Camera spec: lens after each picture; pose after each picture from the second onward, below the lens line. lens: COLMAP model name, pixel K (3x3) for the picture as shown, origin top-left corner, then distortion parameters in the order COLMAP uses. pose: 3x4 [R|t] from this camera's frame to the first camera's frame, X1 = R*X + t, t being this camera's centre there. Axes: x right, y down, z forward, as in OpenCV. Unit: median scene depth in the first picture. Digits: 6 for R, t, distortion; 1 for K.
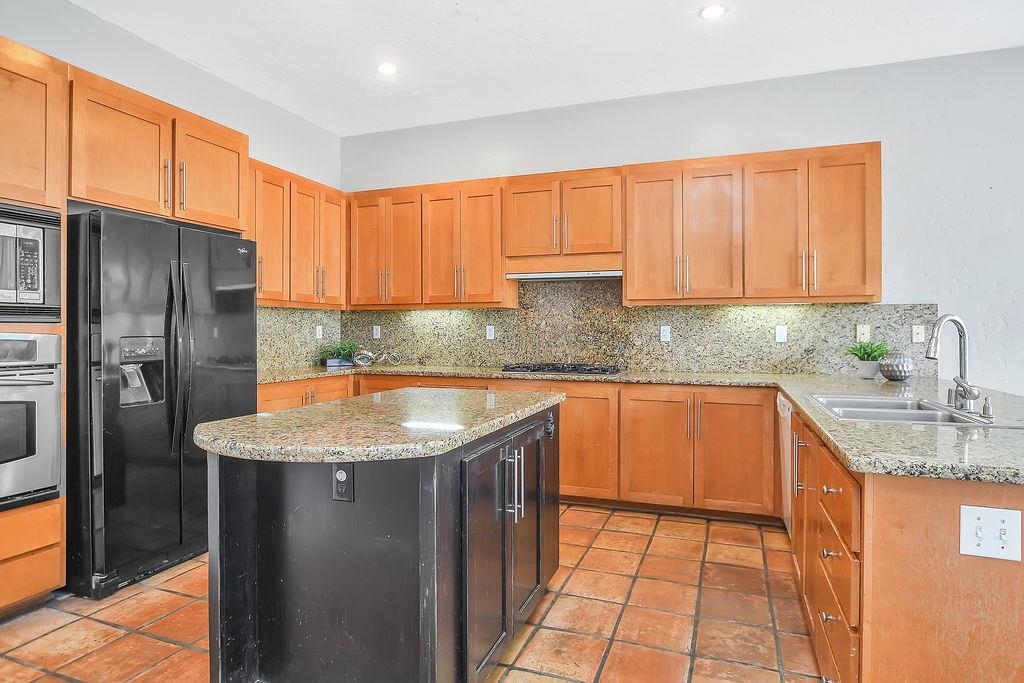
lens RADIAL K [[561.6, 0, 512.9], [0, 561.6, 334.4], [0, 0, 1]] dist [-0.026717, 0.001218]
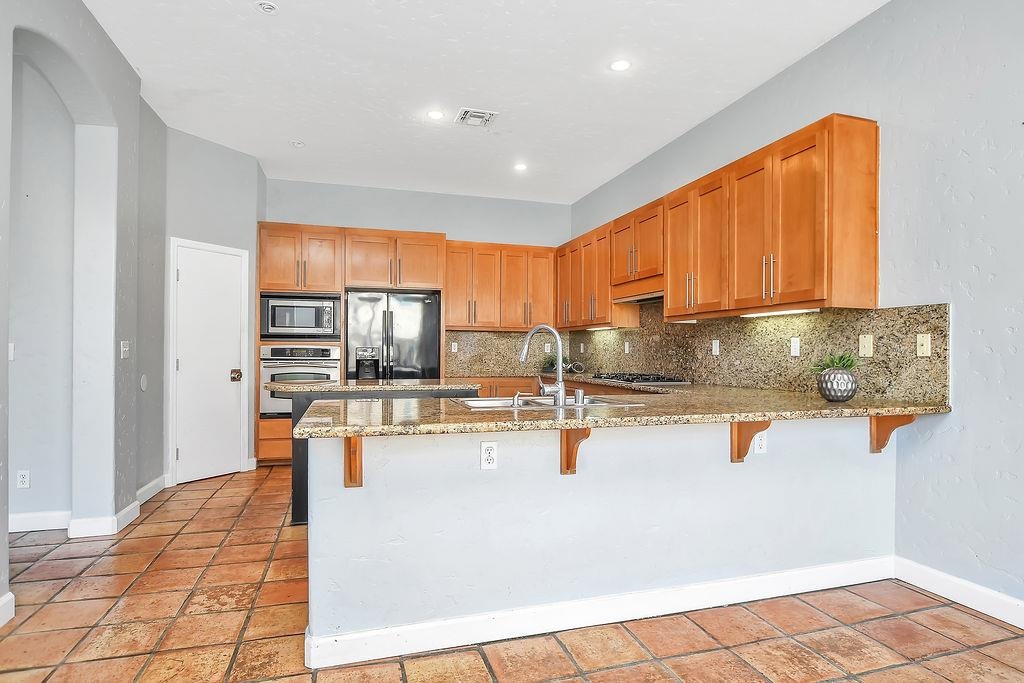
lens RADIAL K [[561.6, 0, 511.8], [0, 561.6, 348.8], [0, 0, 1]] dist [-0.026717, 0.001218]
pose [[0.598486, -0.001454, -0.801132, 0.927123], [-0.010261, 0.999902, -0.009480, 0.015294], [0.801068, 0.013894, 0.598412, 0.105011]]
